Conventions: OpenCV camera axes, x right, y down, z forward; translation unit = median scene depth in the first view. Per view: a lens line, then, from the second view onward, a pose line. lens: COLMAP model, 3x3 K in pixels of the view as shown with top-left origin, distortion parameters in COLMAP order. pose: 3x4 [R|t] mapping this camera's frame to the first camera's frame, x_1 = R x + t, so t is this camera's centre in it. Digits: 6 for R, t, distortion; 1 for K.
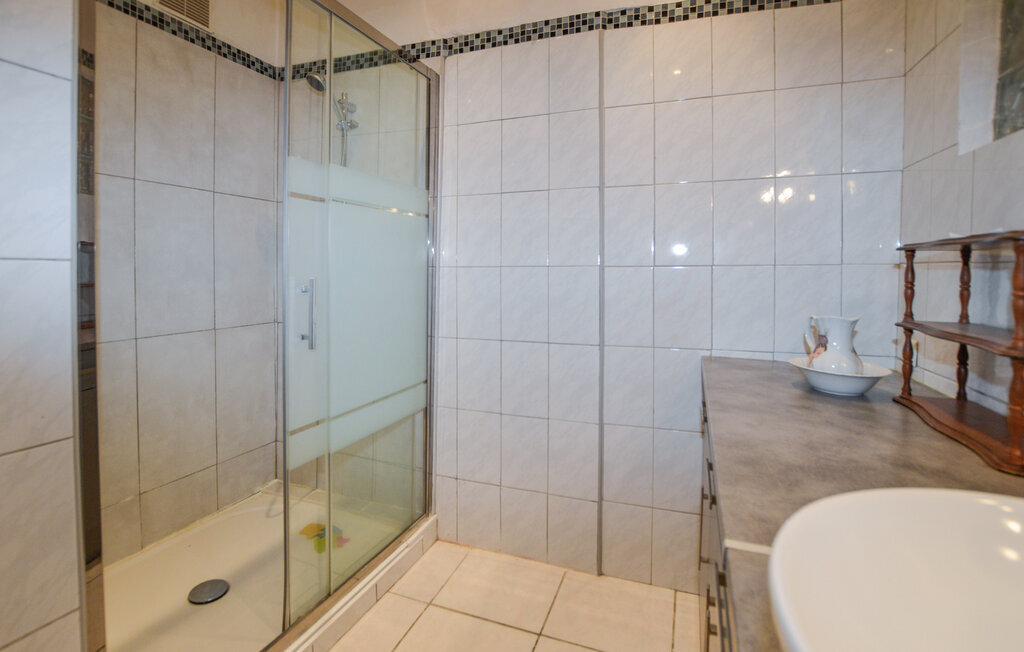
lens RADIAL K [[472.9, 0, 518.4], [0, 472.9, 283.2], [0, 0, 1]] dist [-0.029268, 0.000165]
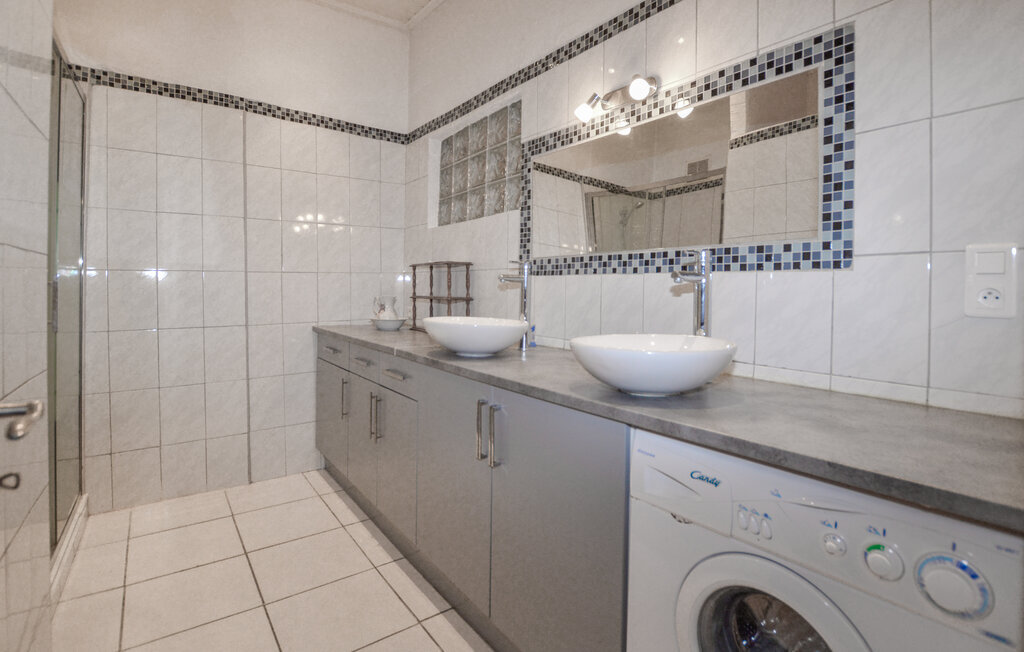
lens RADIAL K [[472.9, 0, 518.4], [0, 472.9, 283.2], [0, 0, 1]] dist [-0.029268, 0.000165]
pose [[0.540768, 0.002417, 0.841169, -0.587429], [0.022885, 0.999583, -0.017584, 0.044629], [-0.840861, 0.028759, 0.540487, -0.497461]]
